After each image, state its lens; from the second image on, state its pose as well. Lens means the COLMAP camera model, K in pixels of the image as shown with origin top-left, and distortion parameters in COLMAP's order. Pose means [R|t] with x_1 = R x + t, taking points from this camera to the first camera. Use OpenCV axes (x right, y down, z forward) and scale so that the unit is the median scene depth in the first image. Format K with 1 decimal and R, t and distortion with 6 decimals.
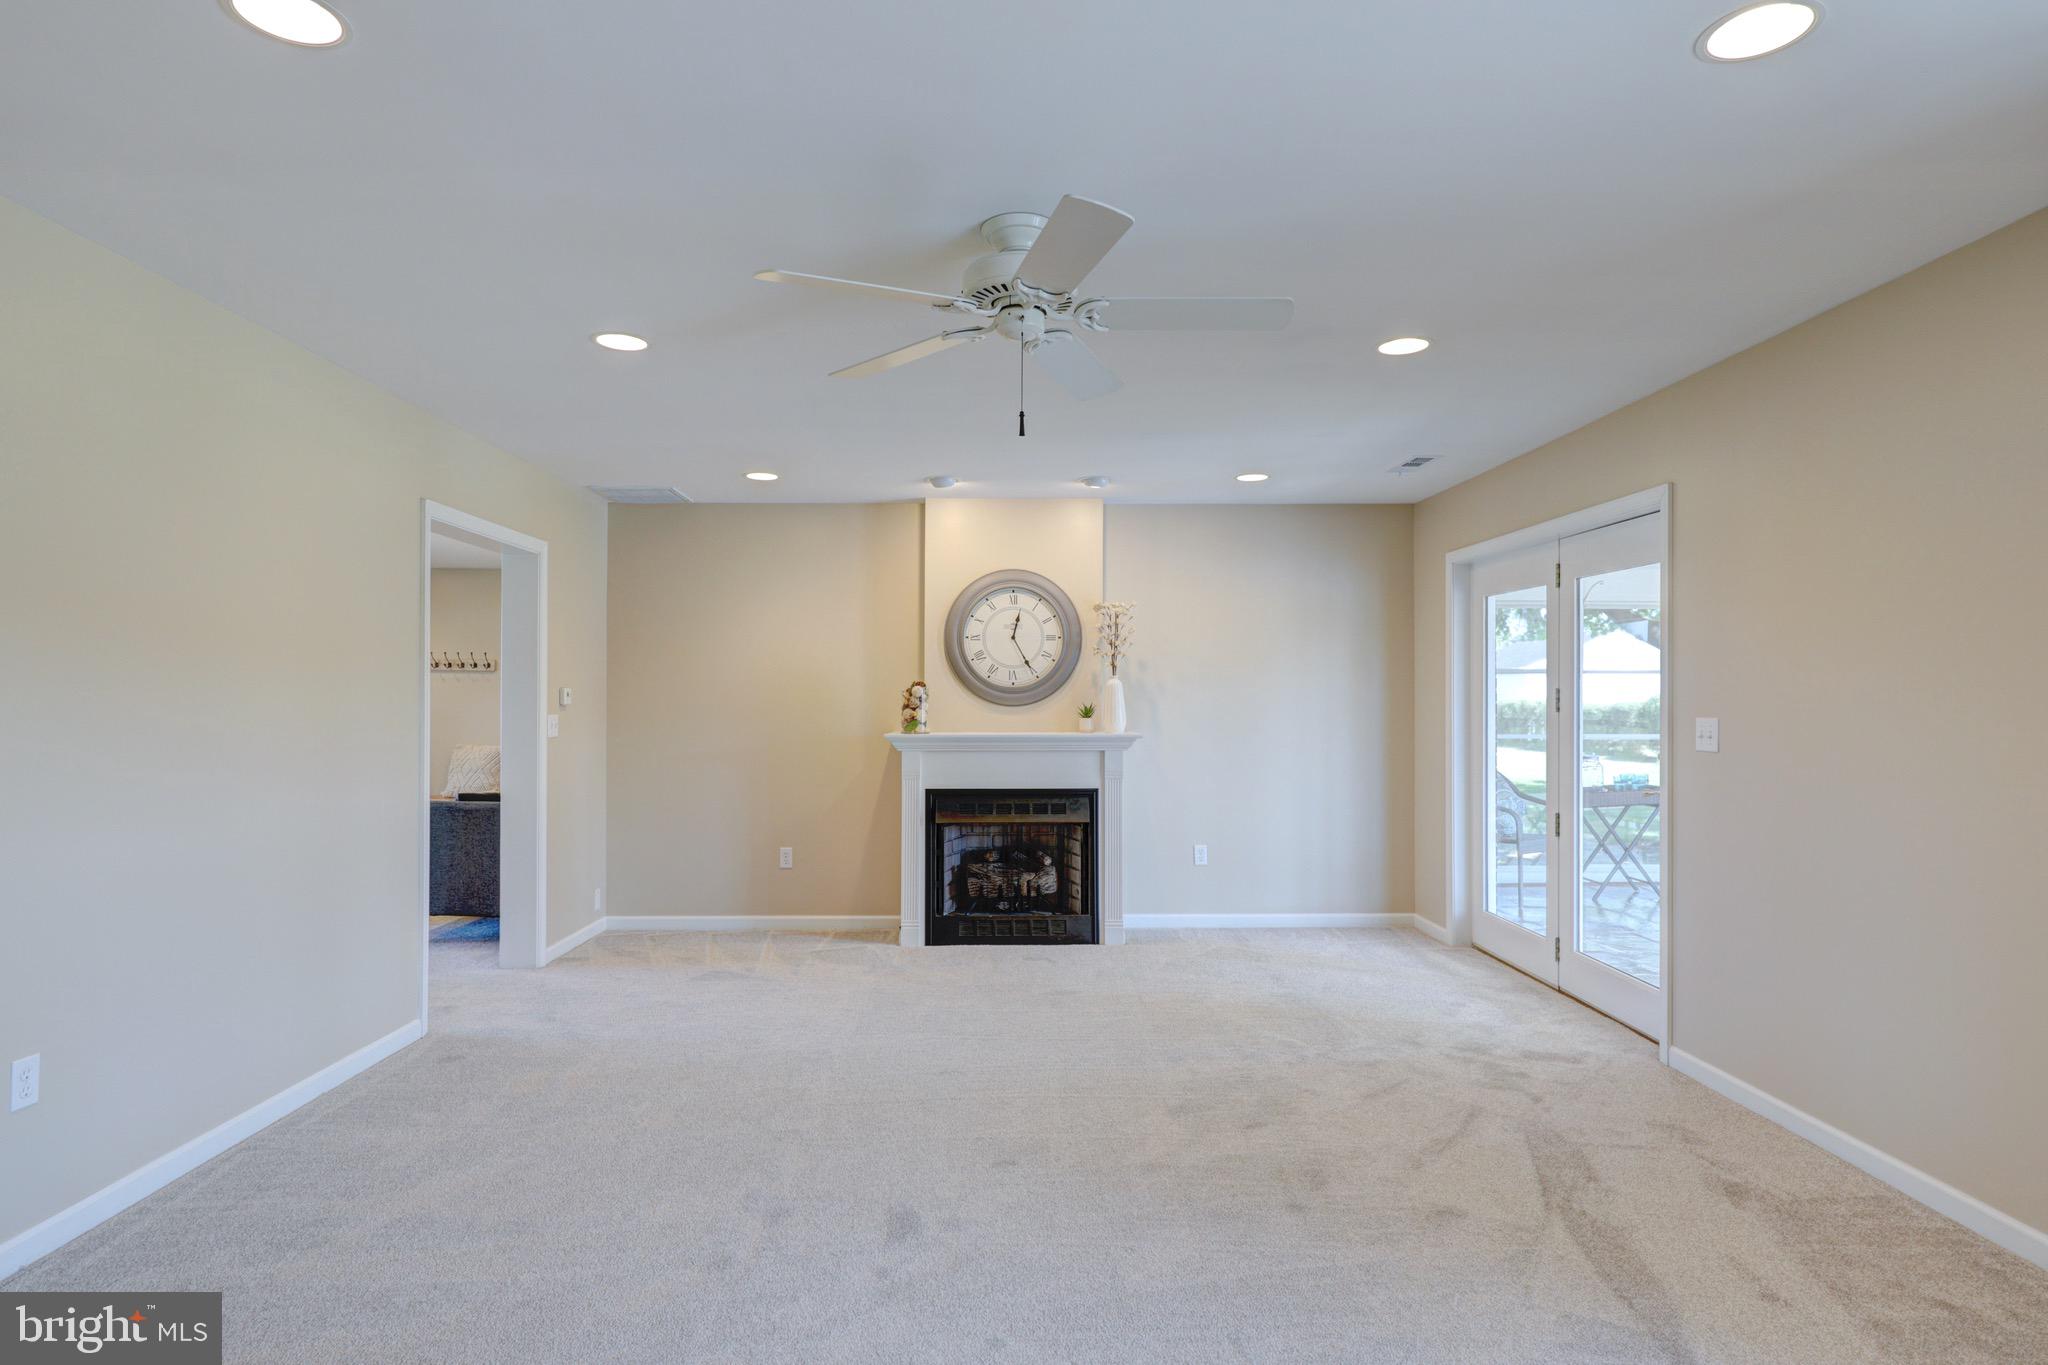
lens RADIAL K [[1093.8, 0, 1019.6], [0, 1093.8, 689.9], [0, 0, 1]] dist [0.006826, -0.002509]
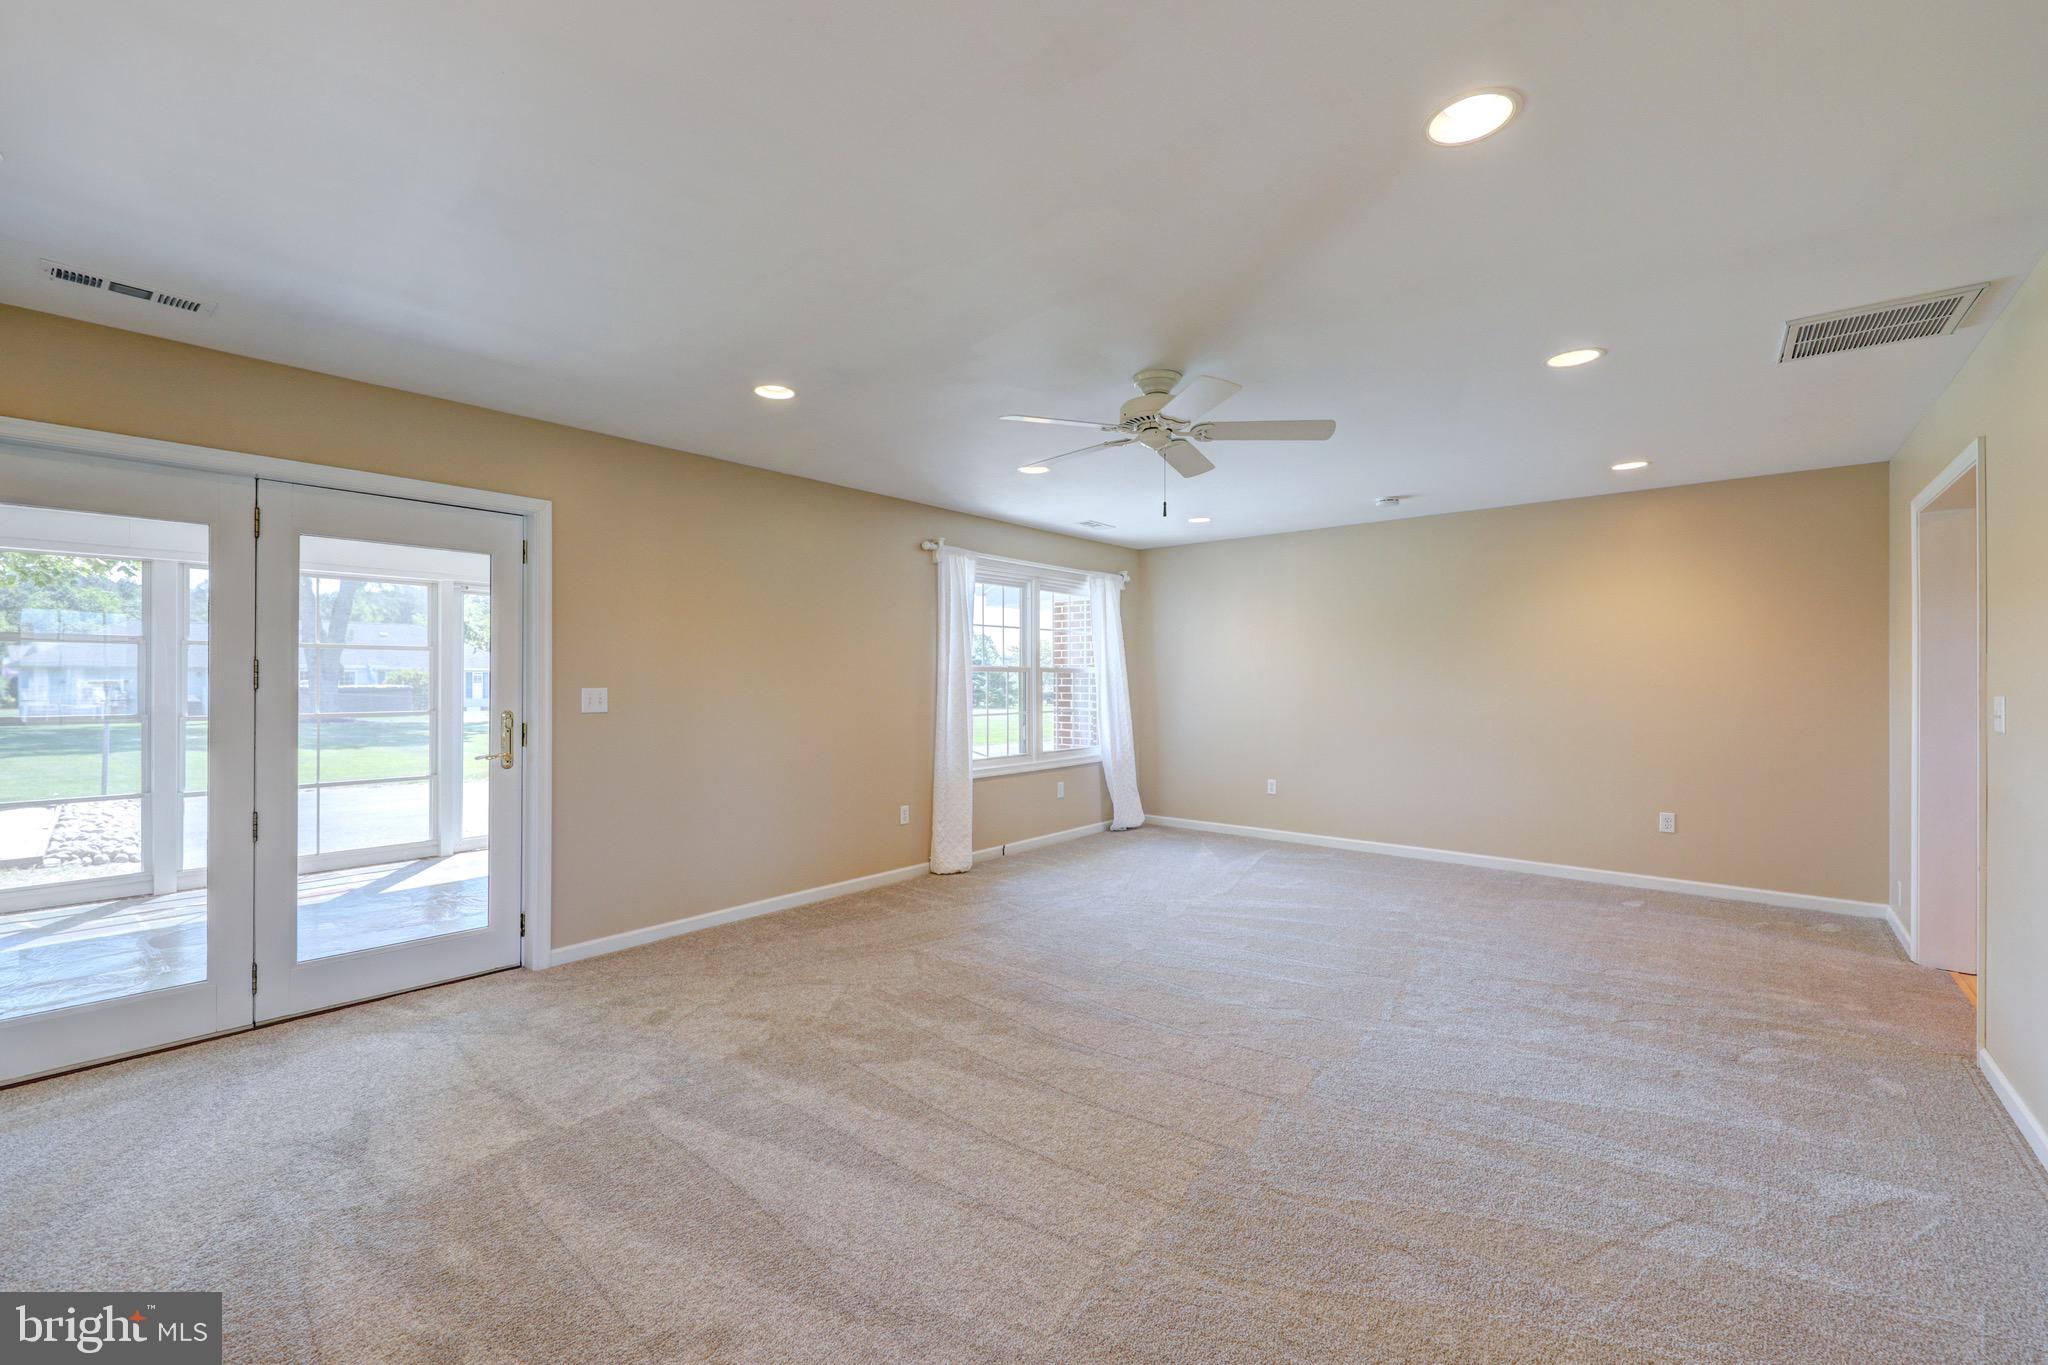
lens RADIAL K [[829.0, 0, 1009.6], [0, 829.0, 679.4], [0, 0, 1]] dist [0.001881, -0.000326]
pose [[-0.744697, -0.002214, 0.667399, -0.285102], [-0.007449, 0.999960, -0.004994, 0.009969], [-0.667361, -0.008690, -0.744683, 0.900359]]
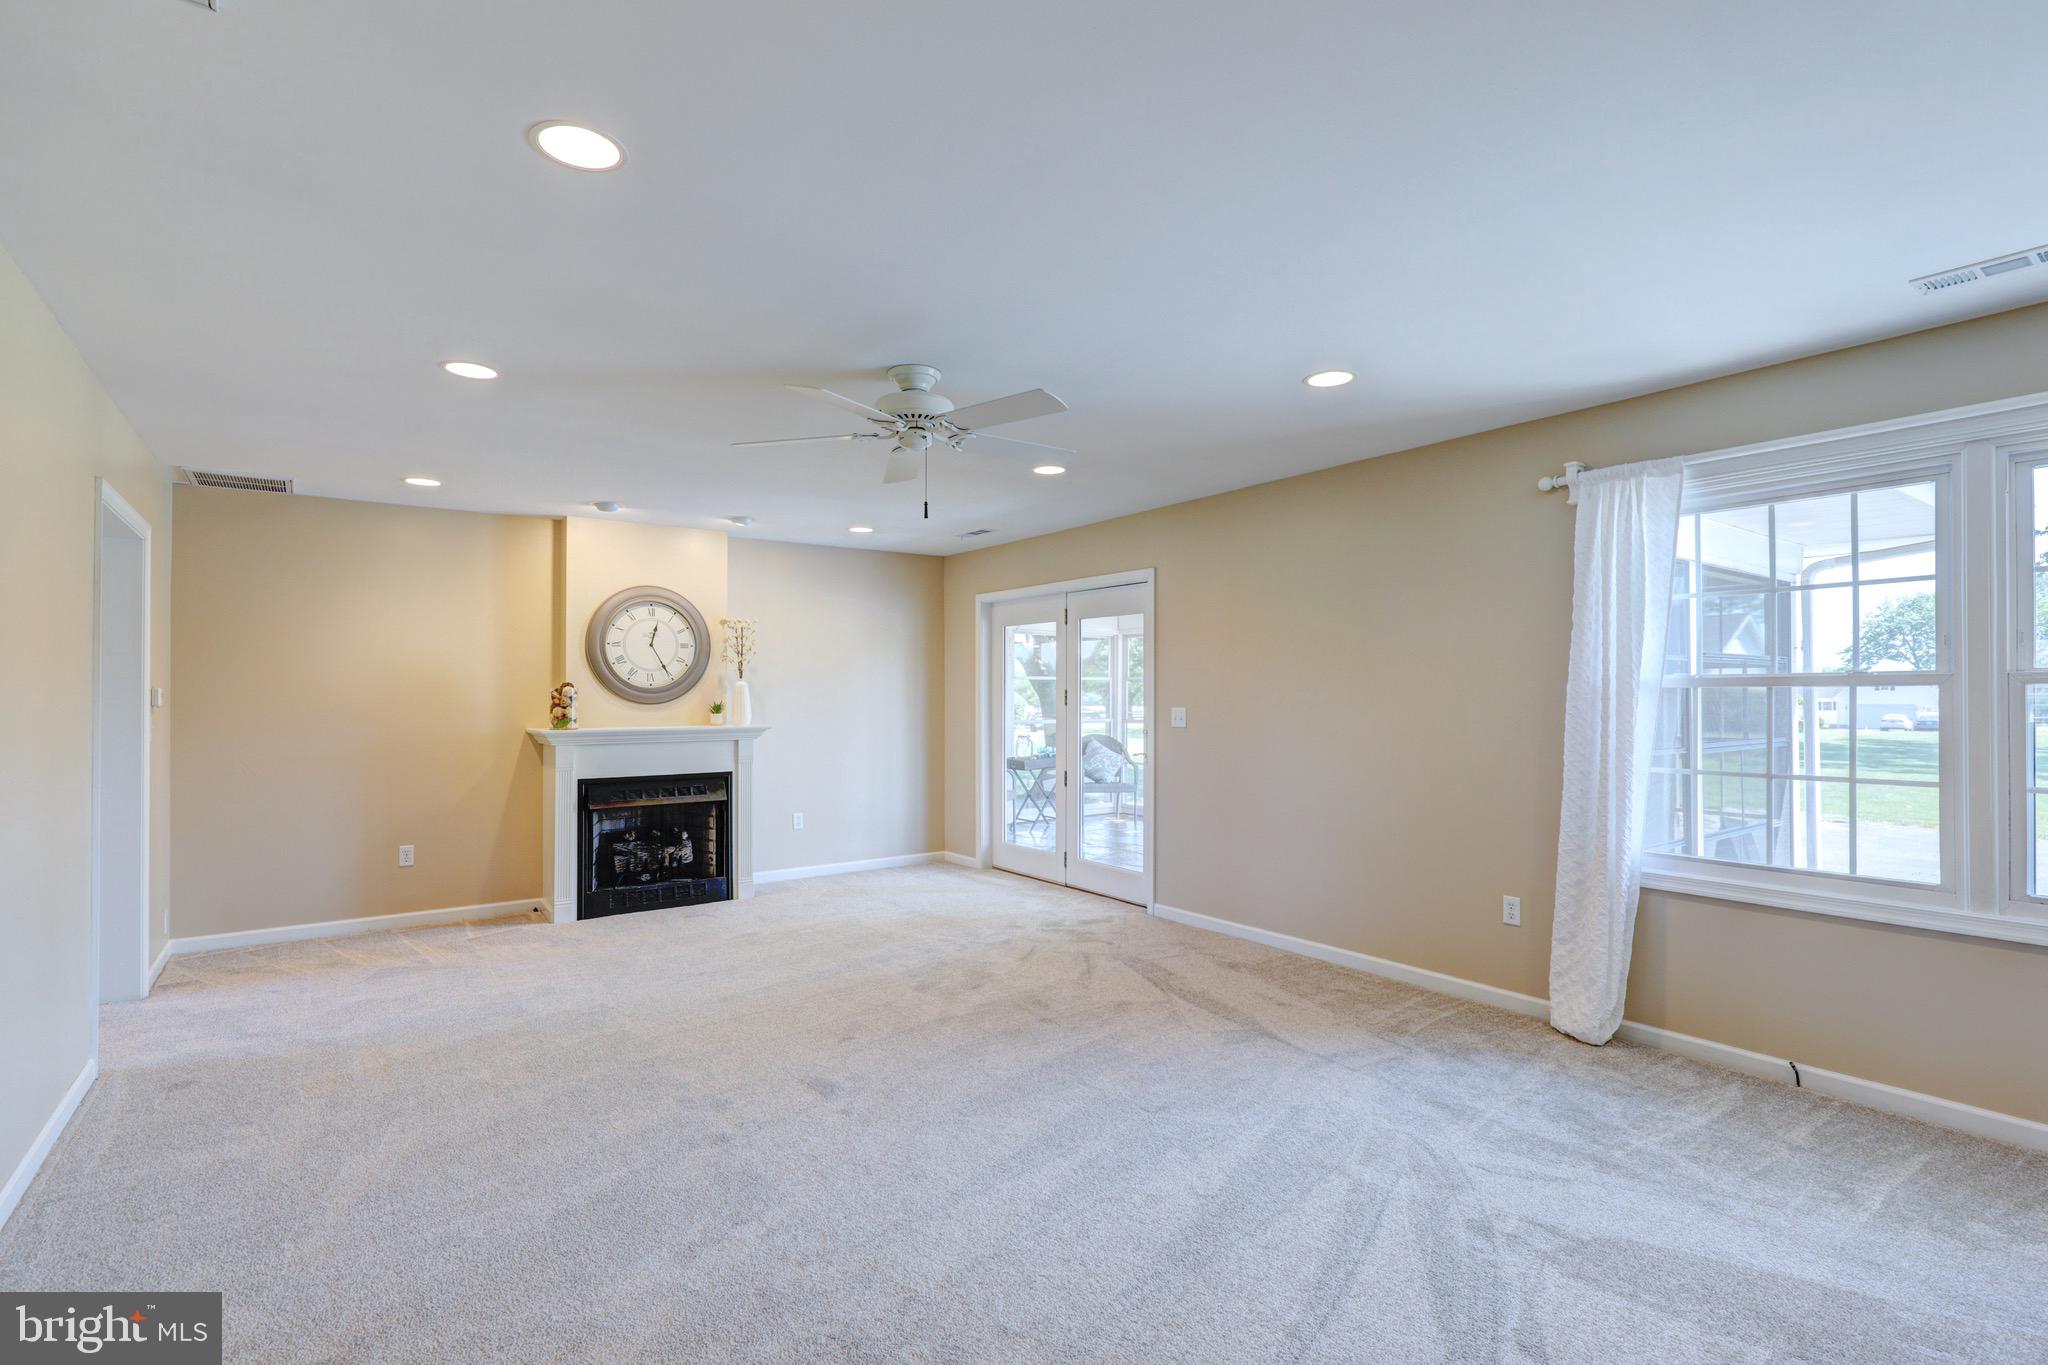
lens RADIAL K [[948.1, 0, 1024.0], [0, 948.1, 682.5], [0, 0, 1]] dist [-0.000526, -0.001068]
pose [[0.820247, 0.005994, 0.571977, -0.264387], [-0.001911, 0.999968, -0.007739, -0.001100], [-0.572006, 0.005255, 0.820233, -0.048732]]
